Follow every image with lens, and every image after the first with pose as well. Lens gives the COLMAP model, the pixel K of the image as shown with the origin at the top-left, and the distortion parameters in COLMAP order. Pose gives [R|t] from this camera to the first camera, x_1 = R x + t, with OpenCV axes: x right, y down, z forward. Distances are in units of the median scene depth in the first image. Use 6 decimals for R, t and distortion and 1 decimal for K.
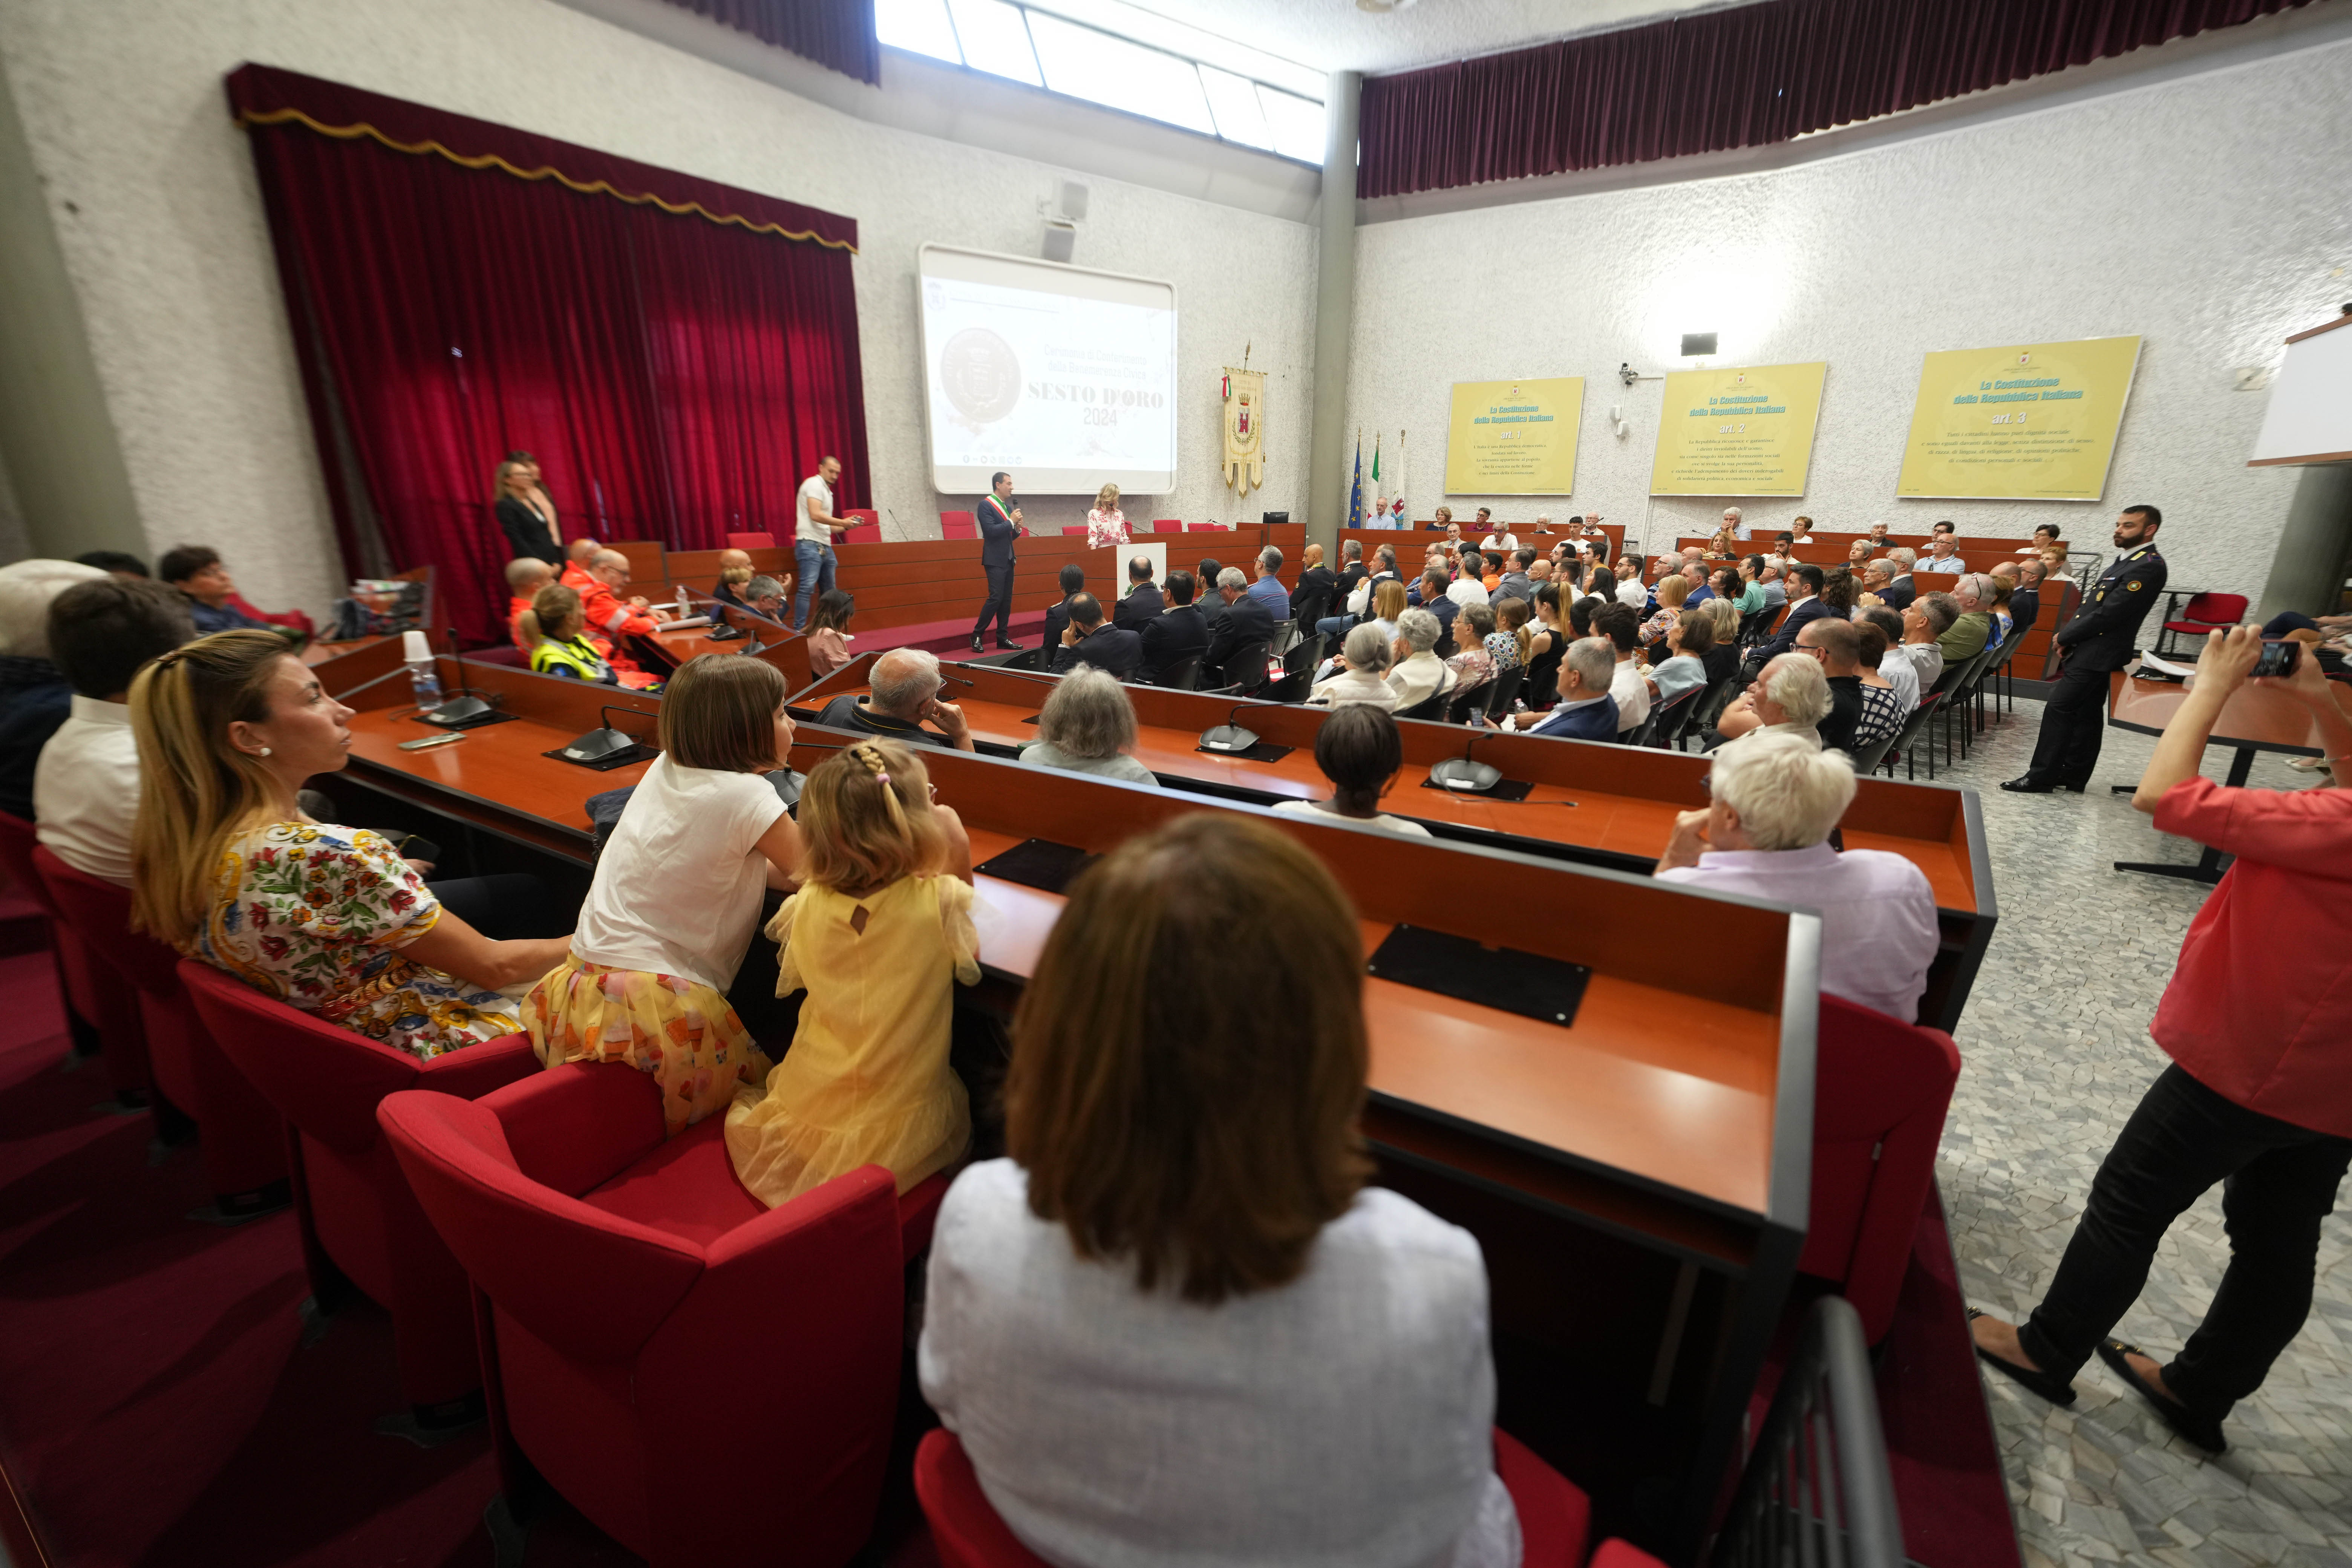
lens RADIAL K [[952.9, 0, 1172.6], [0, 952.9, 787.4], [0, 0, 1]] dist [0.000234, -0.009641]
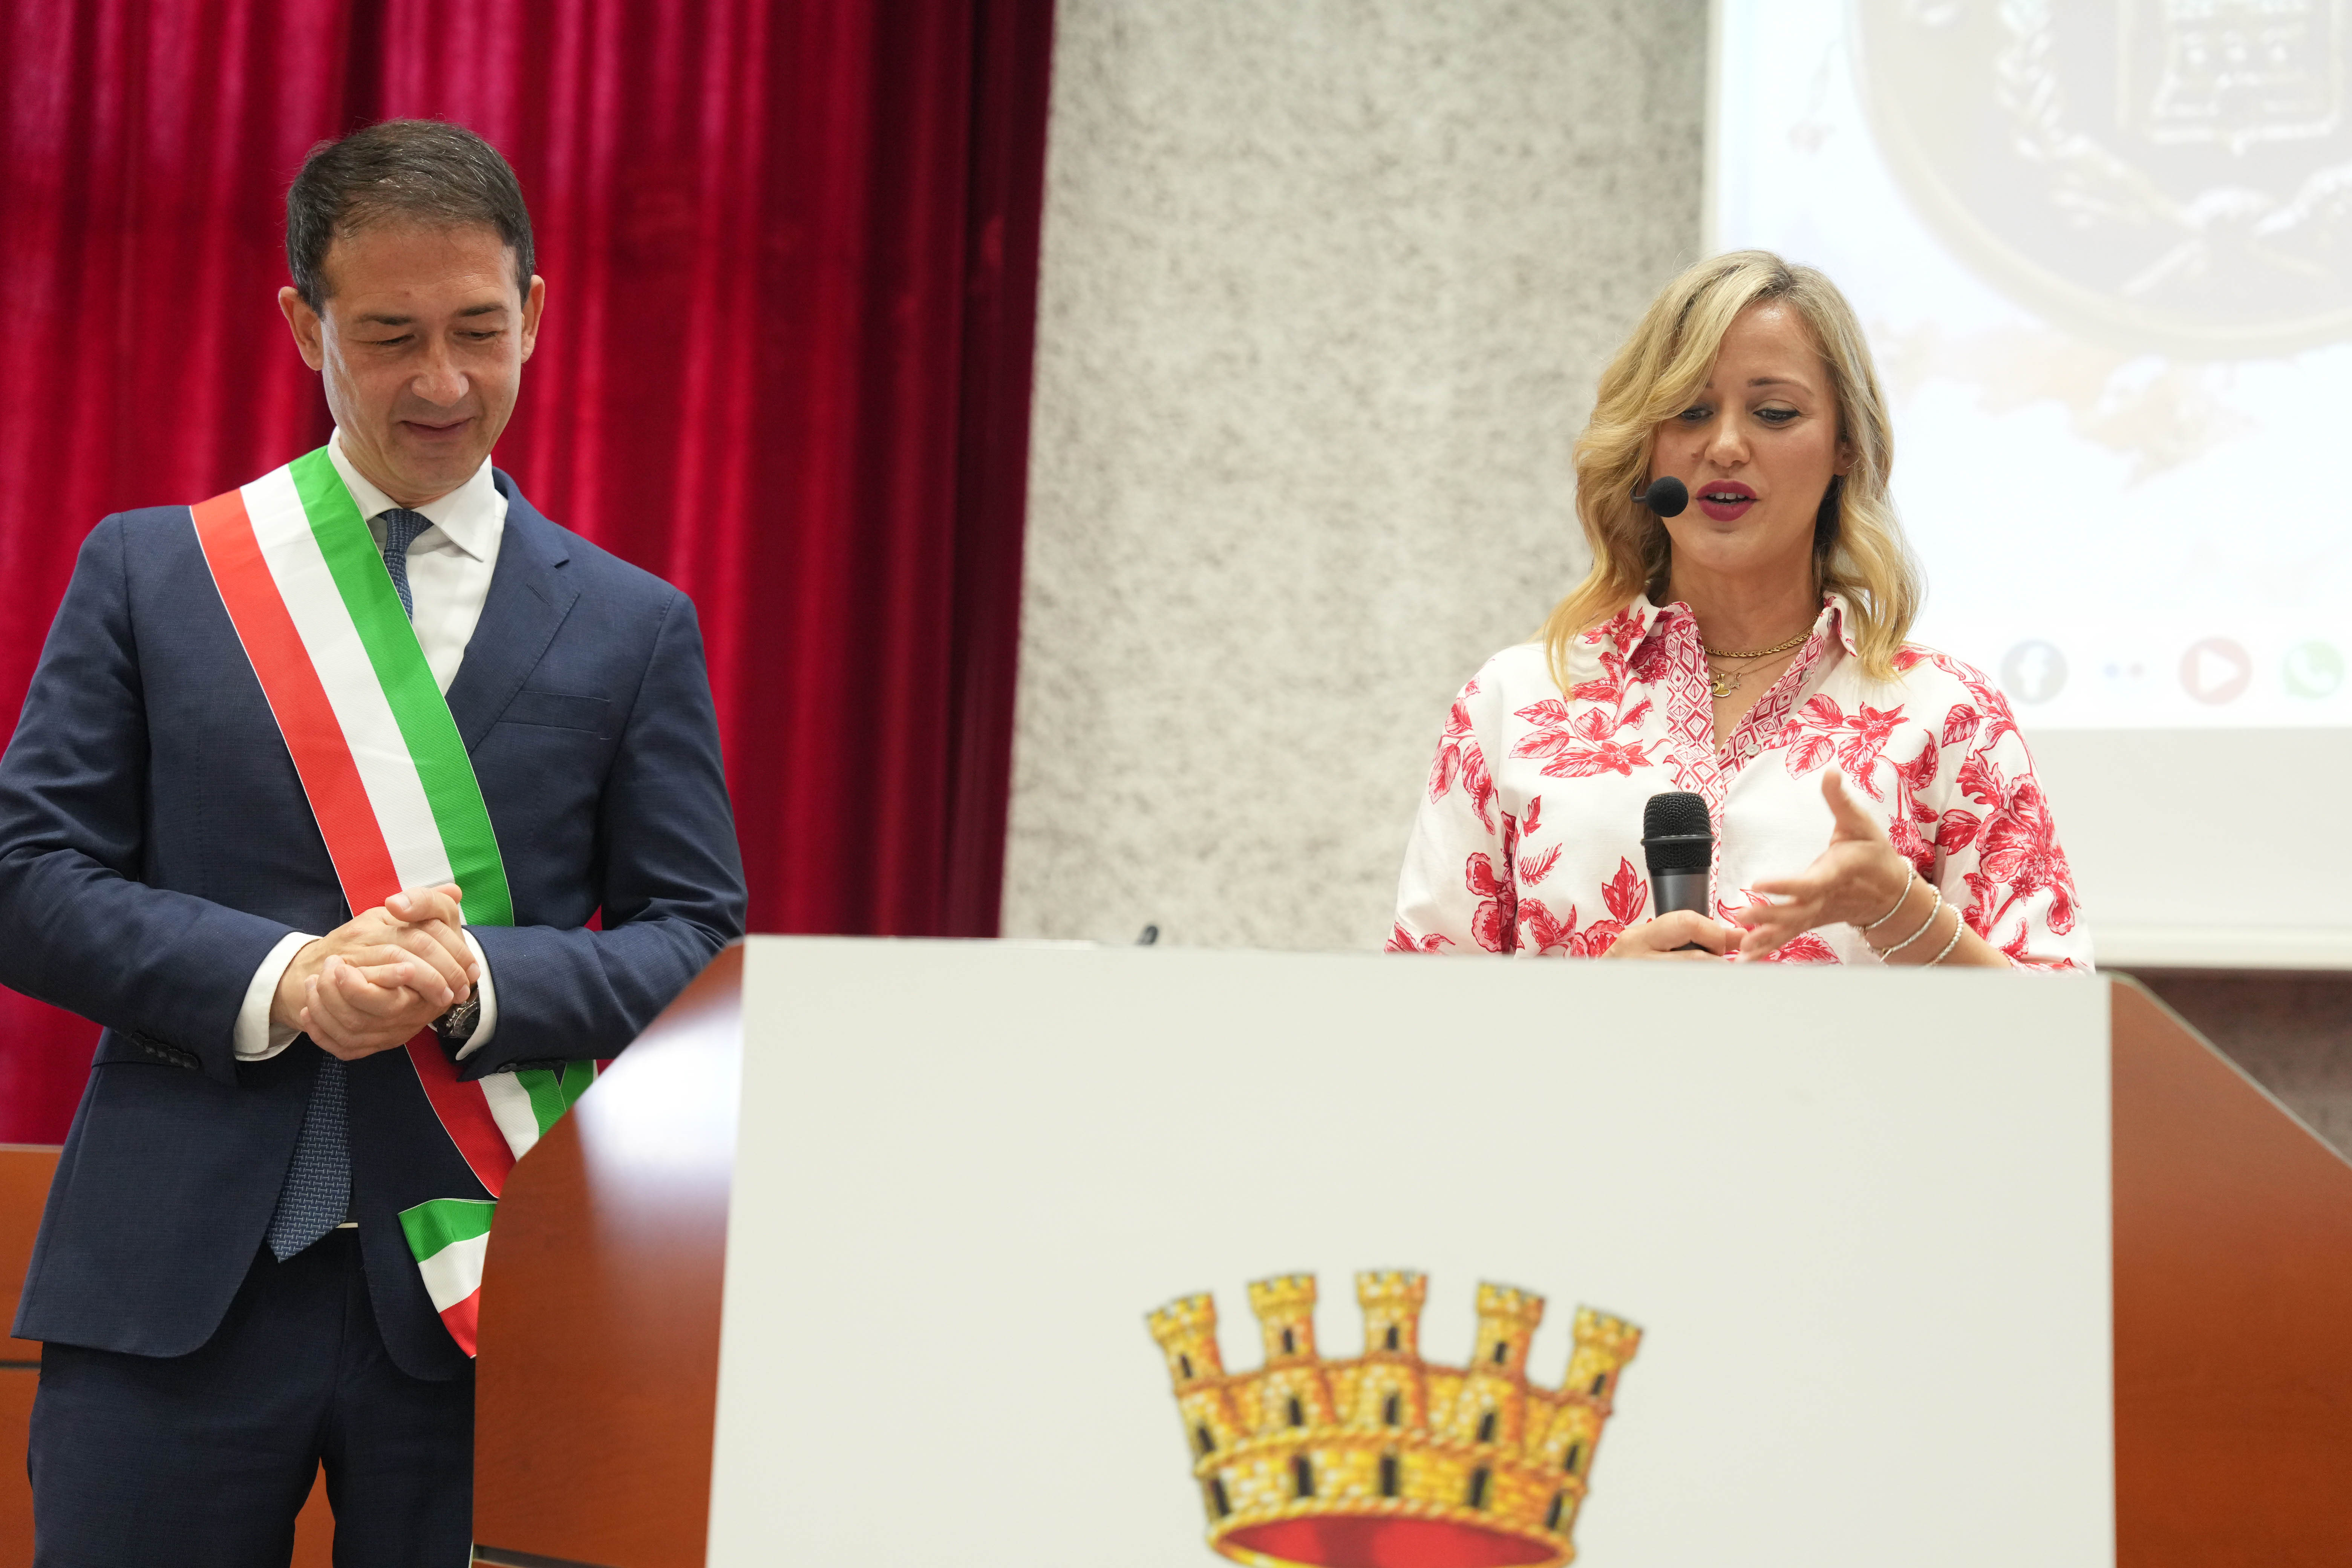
lens RADIAL K [[4112.9, 0, 1195.3], [0, 4112.9, 788.8], [0, 0, 1]] dist [0.258883, 0.030973]
pose [[0.624202, -0.097222, -0.775190, 0.093140], [-0.261397, 0.909052, -0.324494, -0.135871], [0.736236, 0.405182, 0.542019, 0.615937]]
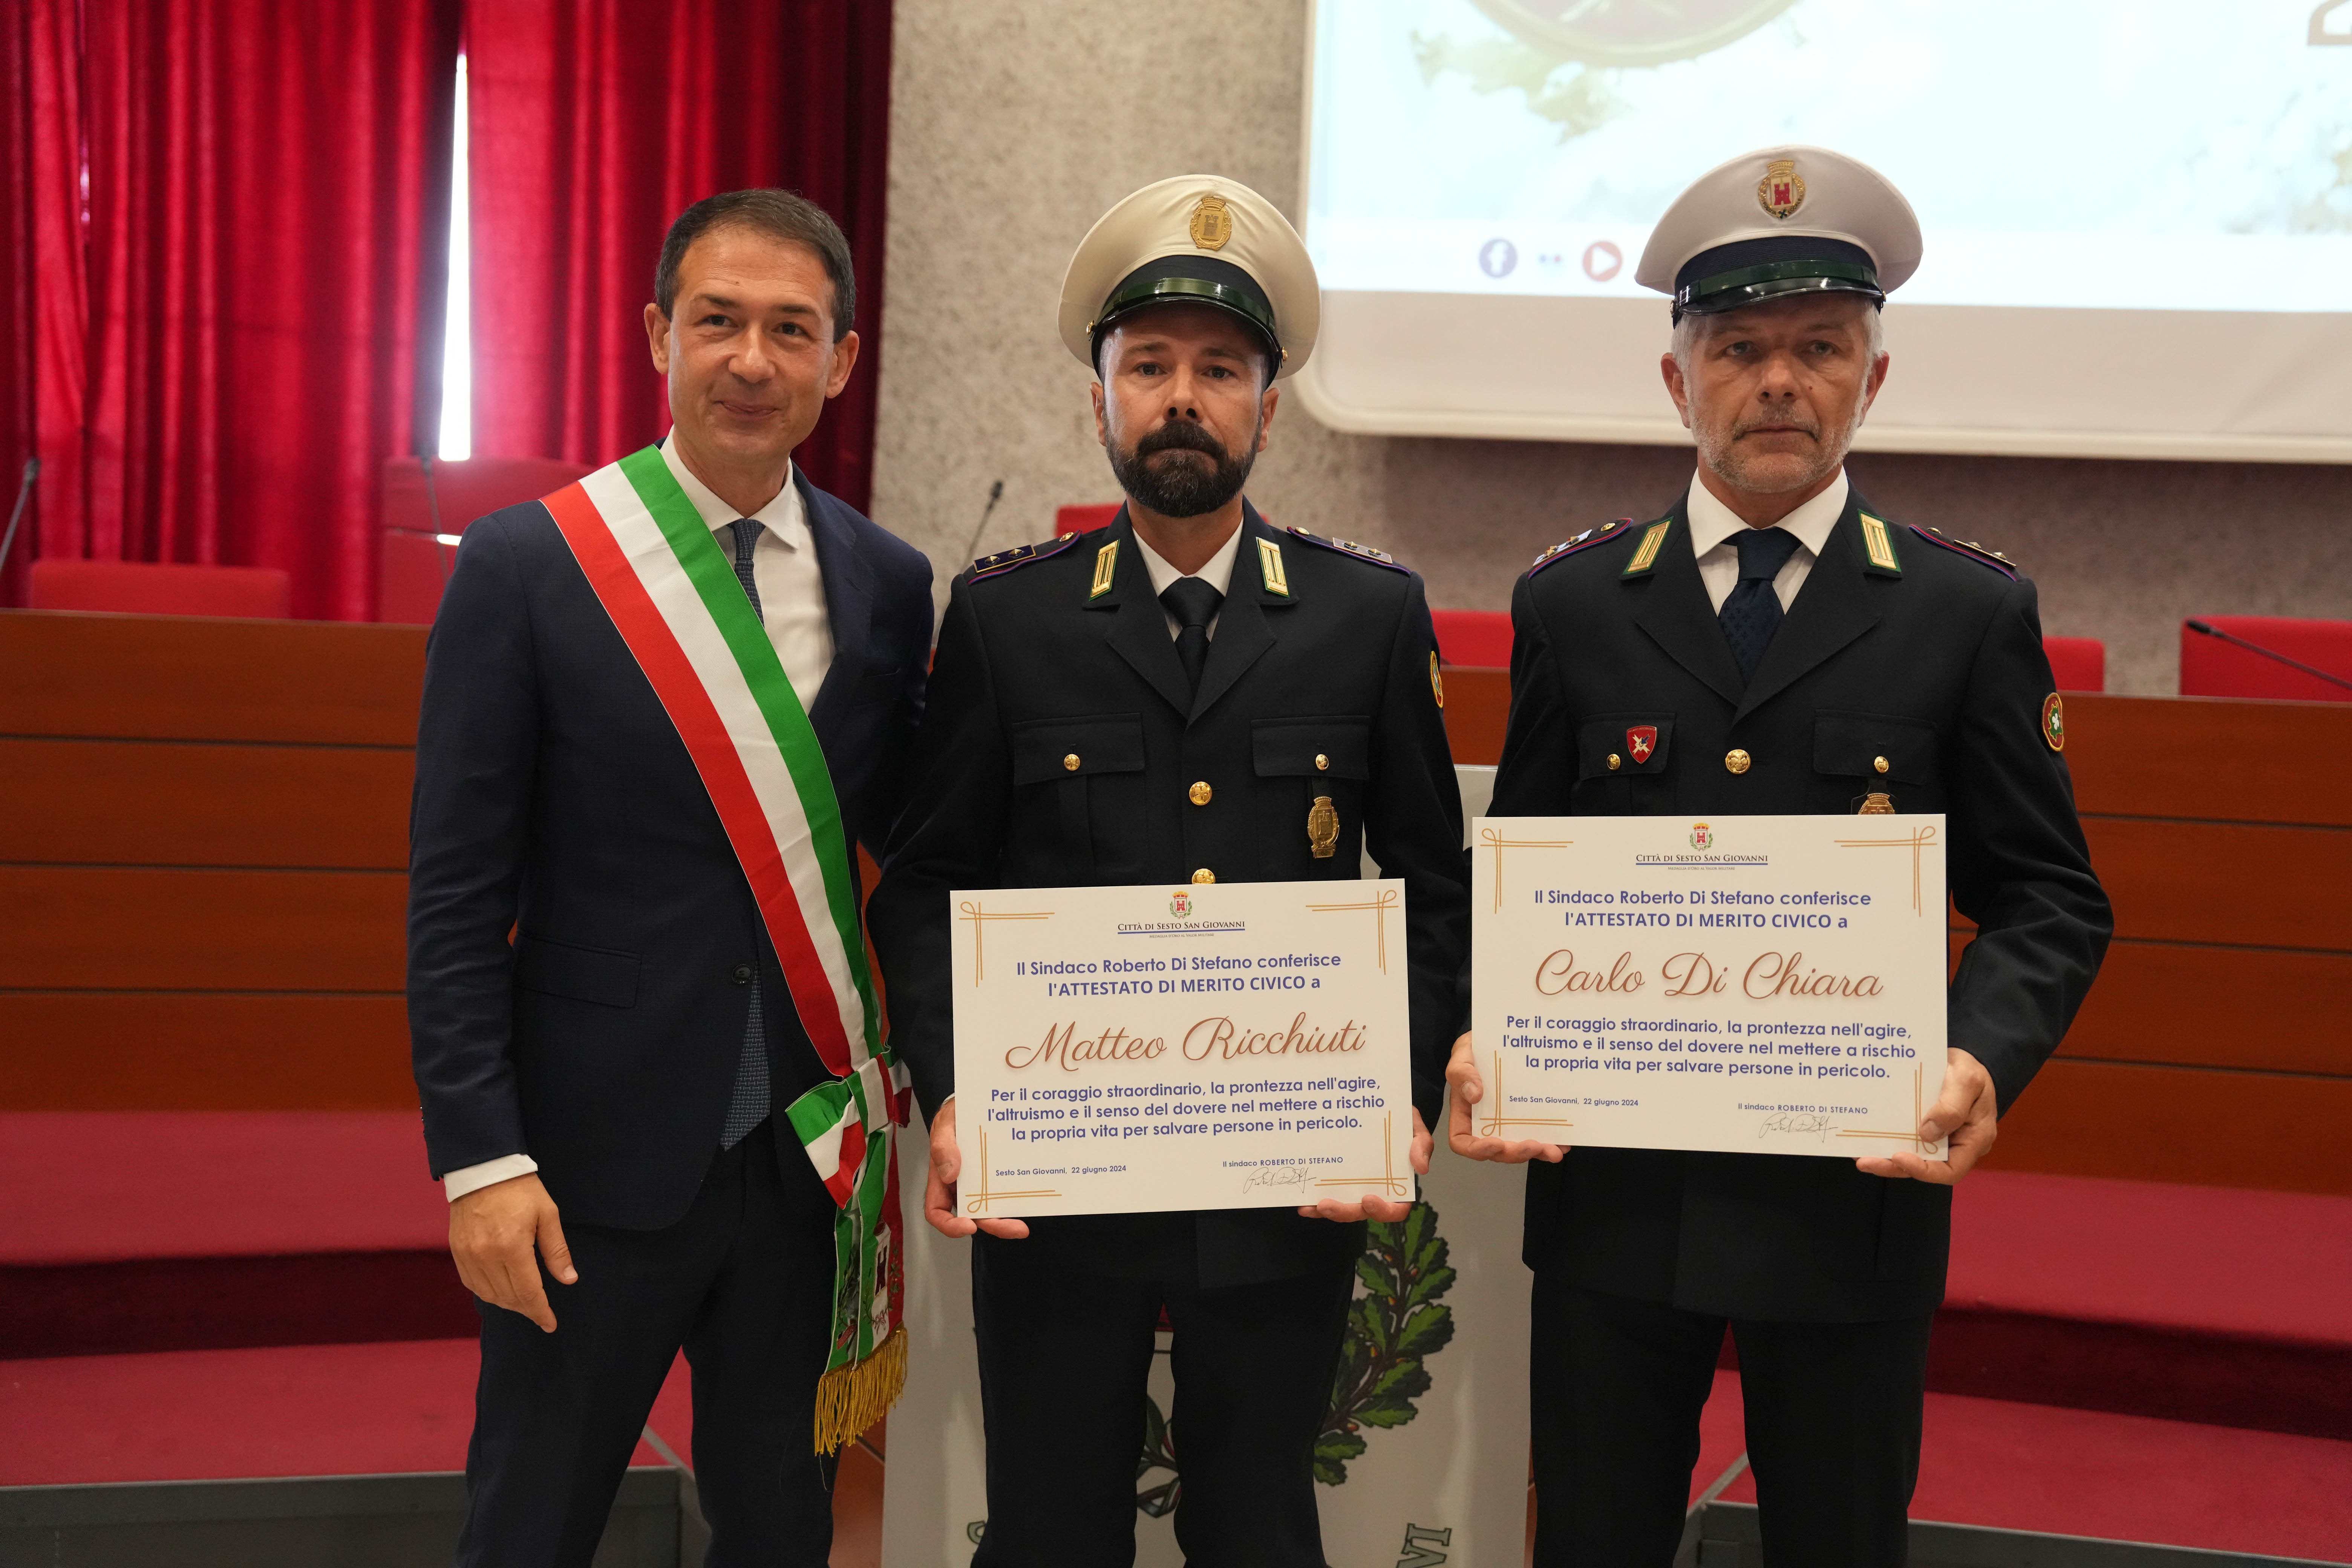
lens RADIAL K [[2765.2, 0, 1193.4], [0, 2765.2, 778.2], [0, 0, 1]] dist [0.093649, 0.045688]
pose [[0.703246, 0.093354, -0.704791, 0.126065], [-0.243309, 0.963082, -0.115209, -0.155619], [0.668017, 0.252503, 0.699997, 0.556941]]
